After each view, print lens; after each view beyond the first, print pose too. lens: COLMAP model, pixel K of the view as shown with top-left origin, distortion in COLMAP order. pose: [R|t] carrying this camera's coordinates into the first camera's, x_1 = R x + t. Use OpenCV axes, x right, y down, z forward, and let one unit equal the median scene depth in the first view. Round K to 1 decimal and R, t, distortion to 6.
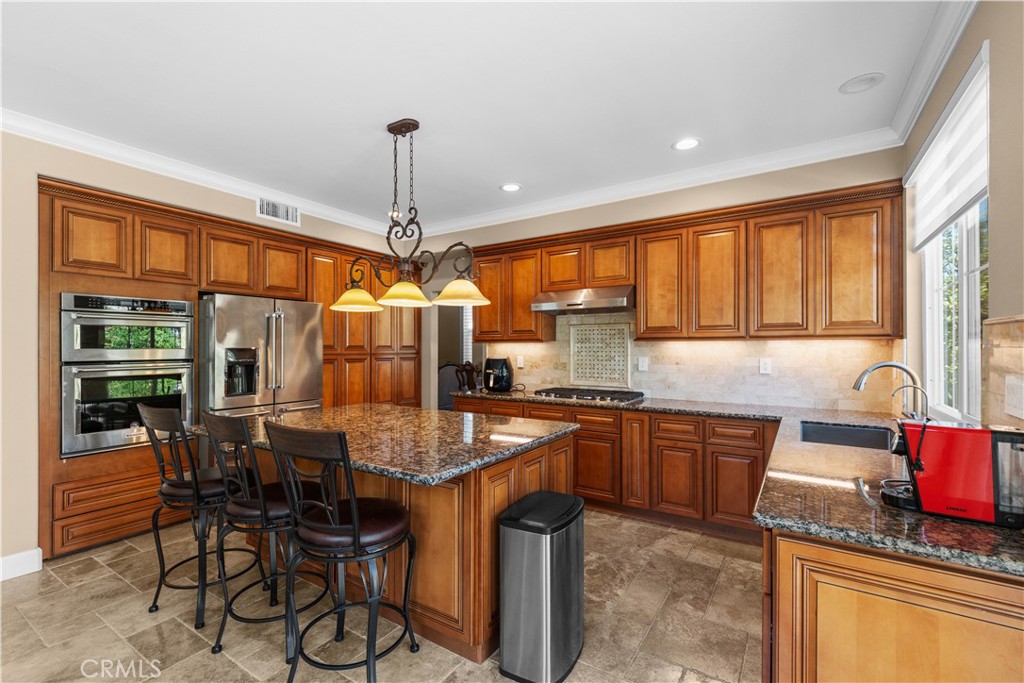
lens RADIAL K [[484.5, 0, 513.3], [0, 484.5, 339.9], [0, 0, 1]] dist [0.000934, 0.000098]
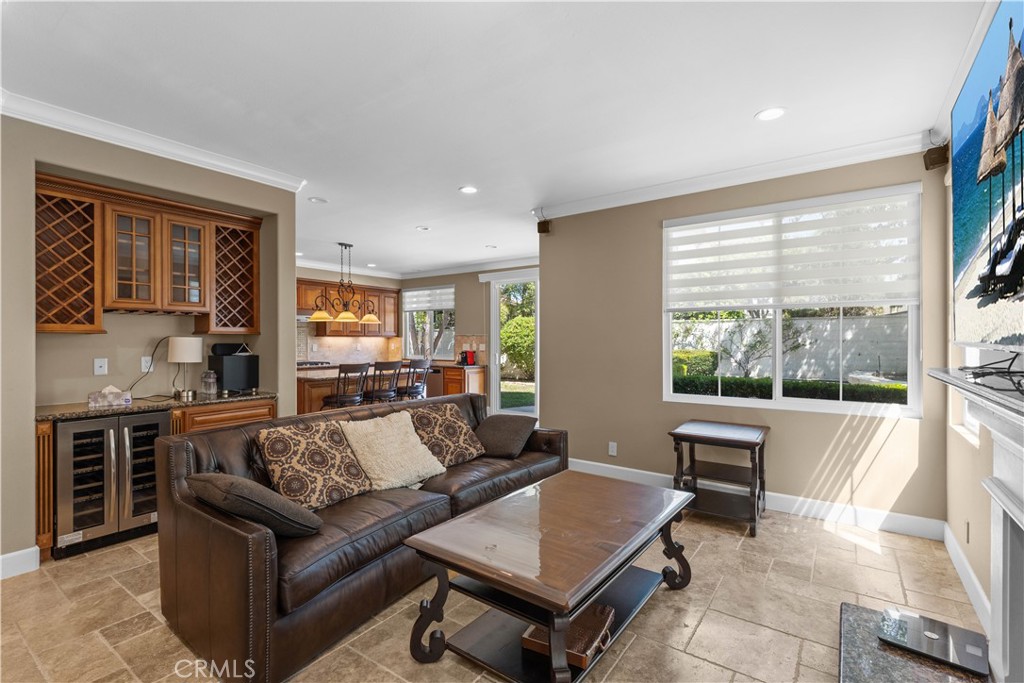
lens RADIAL K [[484.5, 0, 512.9], [0, 484.5, 341.1], [0, 0, 1]] dist [0.000934, 0.000098]
pose [[0.114076, -0.002377, 0.993469, -1.836954], [0.002858, 0.999994, 0.002065, 0.021307], [-0.993468, 0.002604, 0.114082, -0.064079]]
